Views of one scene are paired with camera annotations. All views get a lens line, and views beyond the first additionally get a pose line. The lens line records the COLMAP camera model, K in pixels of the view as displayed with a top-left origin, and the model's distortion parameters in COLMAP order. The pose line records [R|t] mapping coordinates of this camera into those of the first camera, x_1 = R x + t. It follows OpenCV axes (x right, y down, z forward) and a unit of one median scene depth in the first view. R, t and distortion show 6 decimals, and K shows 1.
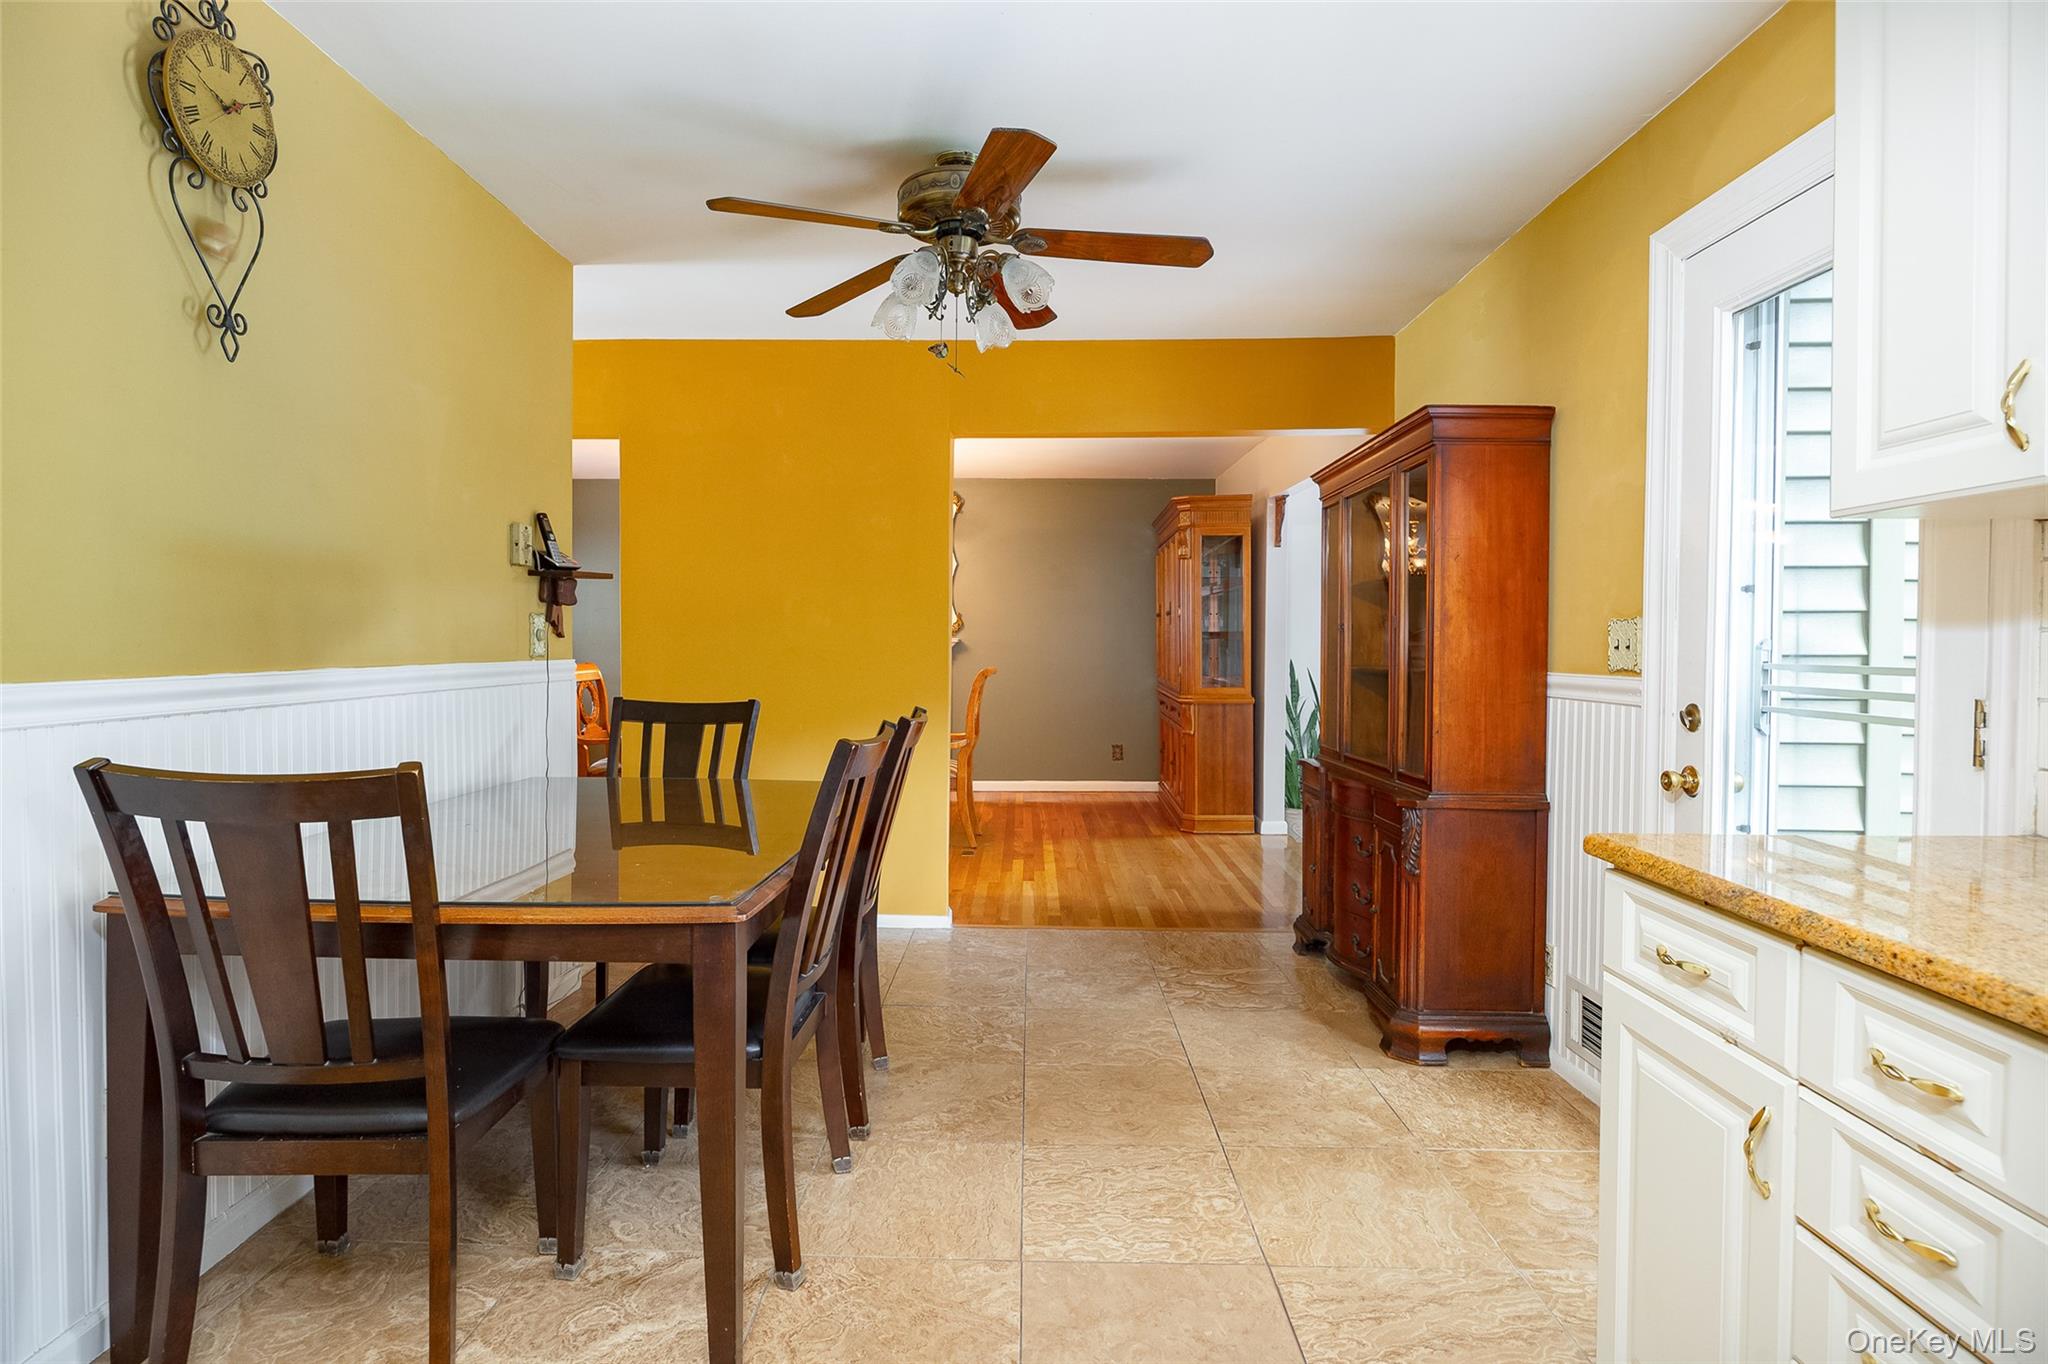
lens RADIAL K [[1031.6, 0, 1034.2], [0, 1031.6, 667.3], [0, 0, 1]] dist [-0.006538, -0.001227]
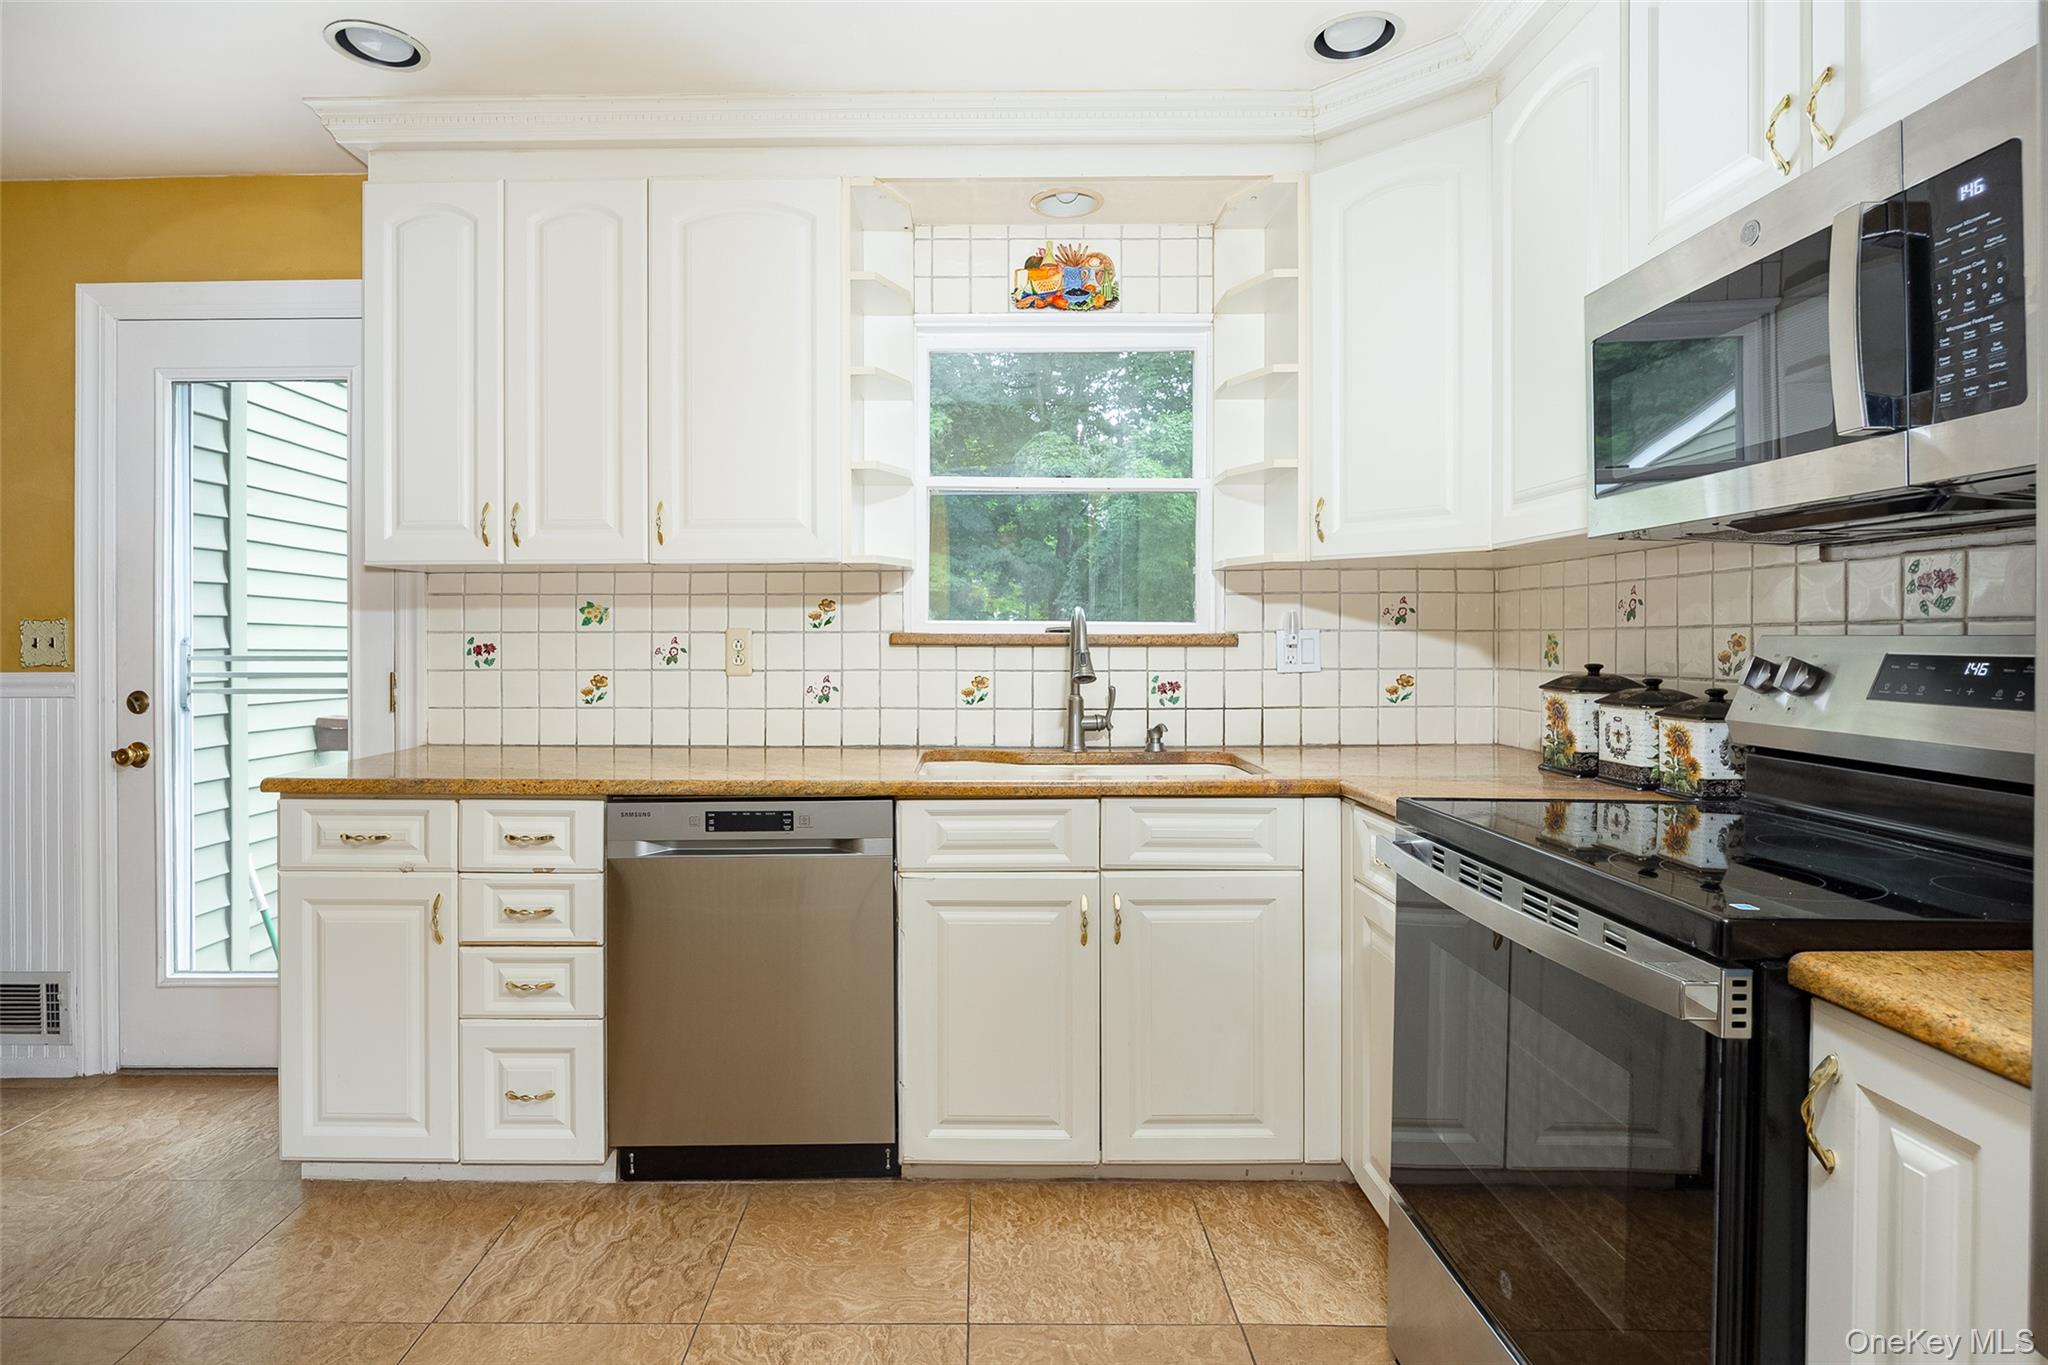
lens RADIAL K [[1031.6, 0, 980.5], [0, 1031.6, 646.2], [0, 0, 1]] dist [-0.006538, -0.001227]
pose [[-0.000049, -0.017122, 0.999853, -0.565199], [0.026388, 0.999505, 0.017117, -0.011420], [-0.999652, 0.026385, 0.000403, 0.006549]]
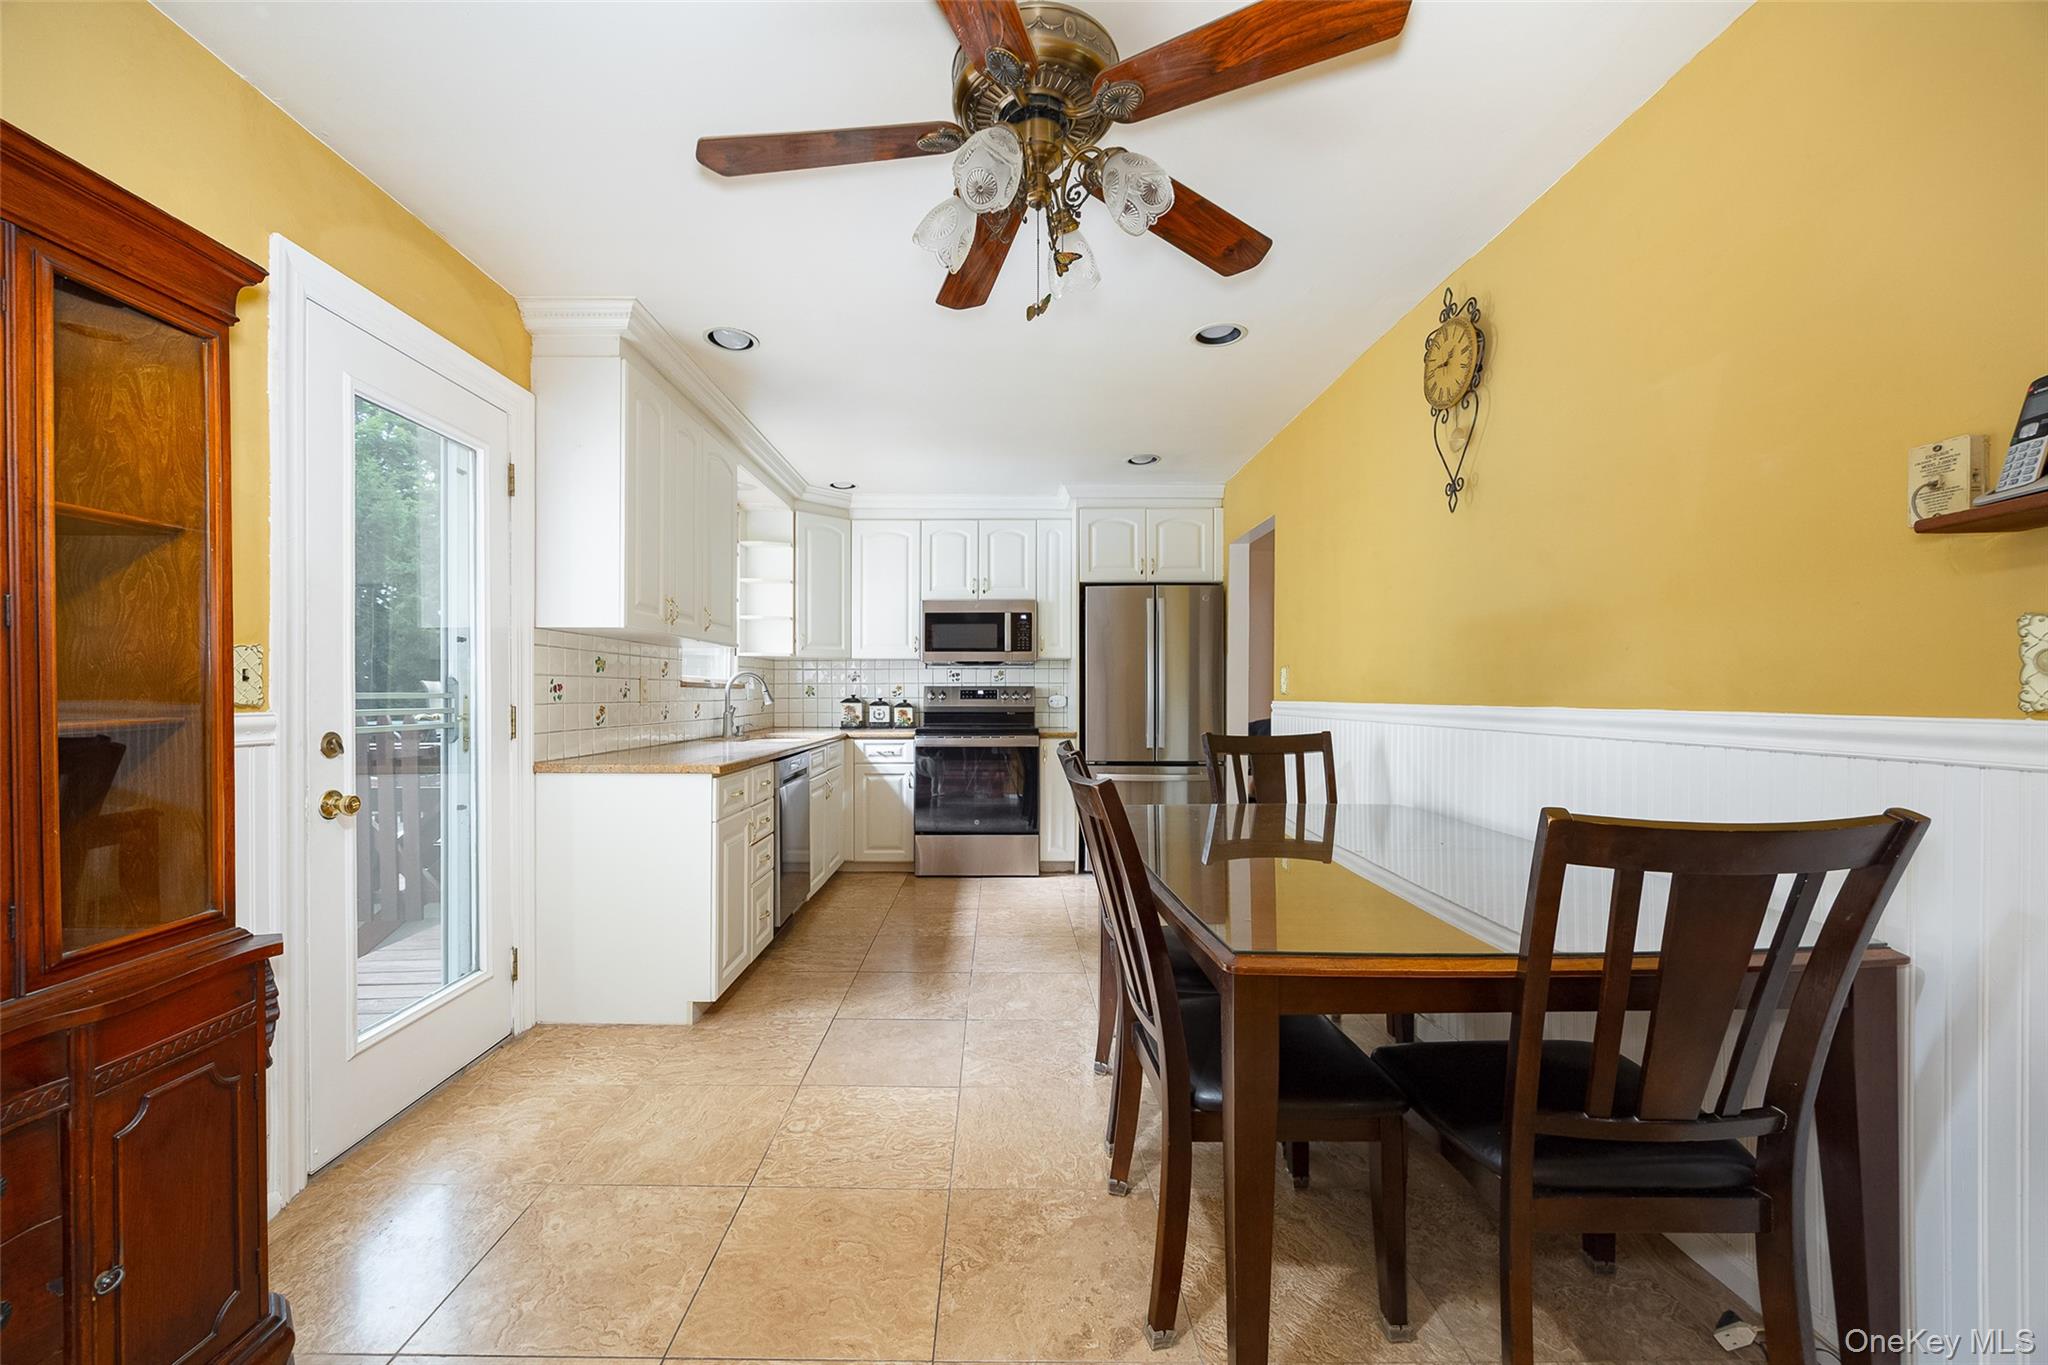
lens RADIAL K [[795.6, 0, 1008.6], [0, 795.6, 691.6], [0, 0, 1]] dist [-0.002035, -0.000092]
pose [[-0.999952, -0.007232, -0.006642, -0.060765], [-0.007394, 0.999667, 0.024714, -0.032516], [0.006461, 0.024762, -0.999673, 1.817366]]
